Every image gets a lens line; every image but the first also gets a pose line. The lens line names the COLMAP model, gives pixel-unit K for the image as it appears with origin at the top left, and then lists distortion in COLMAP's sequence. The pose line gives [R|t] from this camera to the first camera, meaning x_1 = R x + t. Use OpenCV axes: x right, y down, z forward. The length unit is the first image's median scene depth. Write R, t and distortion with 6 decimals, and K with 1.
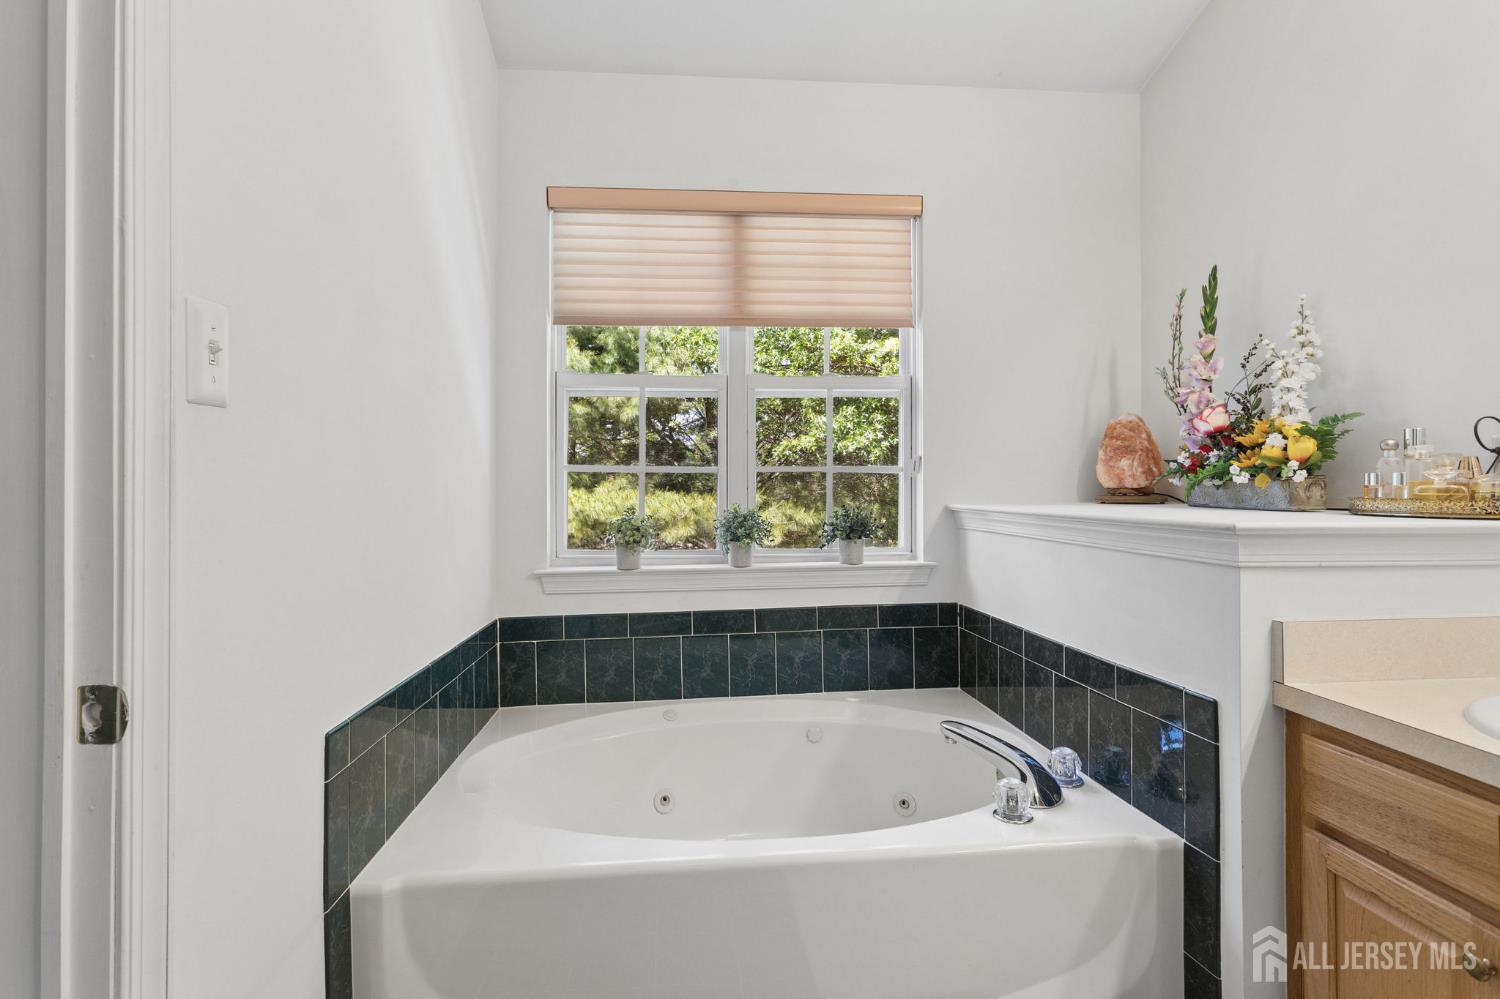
lens RADIAL K [[717.1, 0, 722.4], [0, 717.1, 479.9], [0, 0, 1]] dist [0.001281, 0.000696]
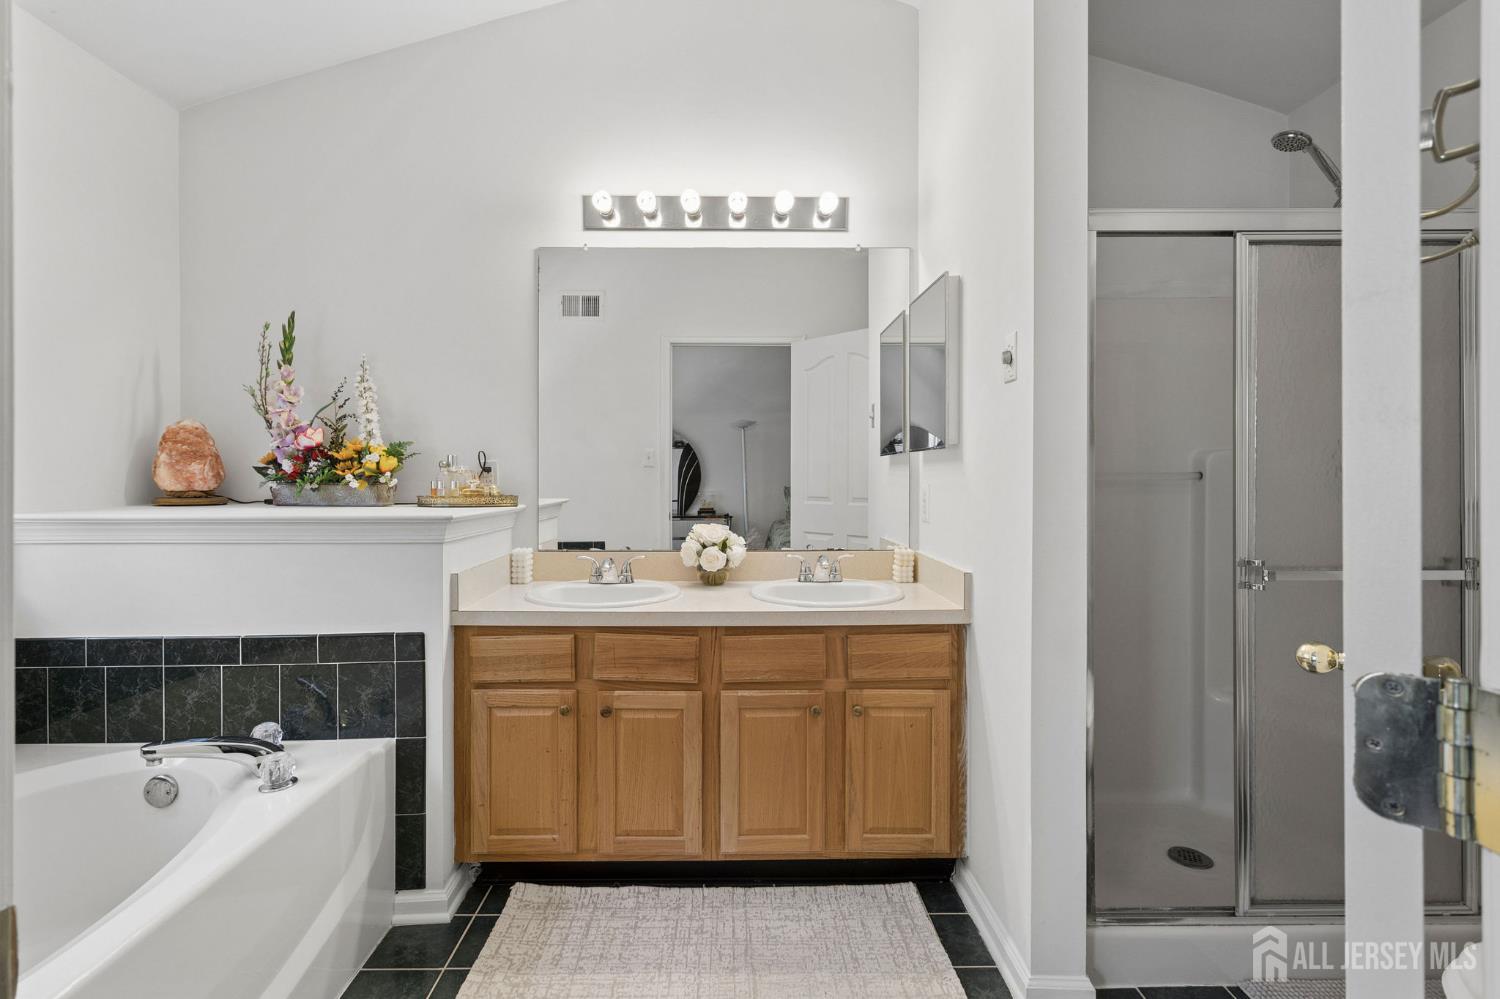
lens RADIAL K [[717.1, 0, 722.4], [0, 717.1, 479.9], [0, 0, 1]] dist [0.001281, 0.000696]
pose [[0.078340, -0.003443, 0.996921, -0.529556], [-0.007860, 0.999961, 0.004071, -0.018498], [-0.996896, -0.008154, 0.078310, 0.172267]]
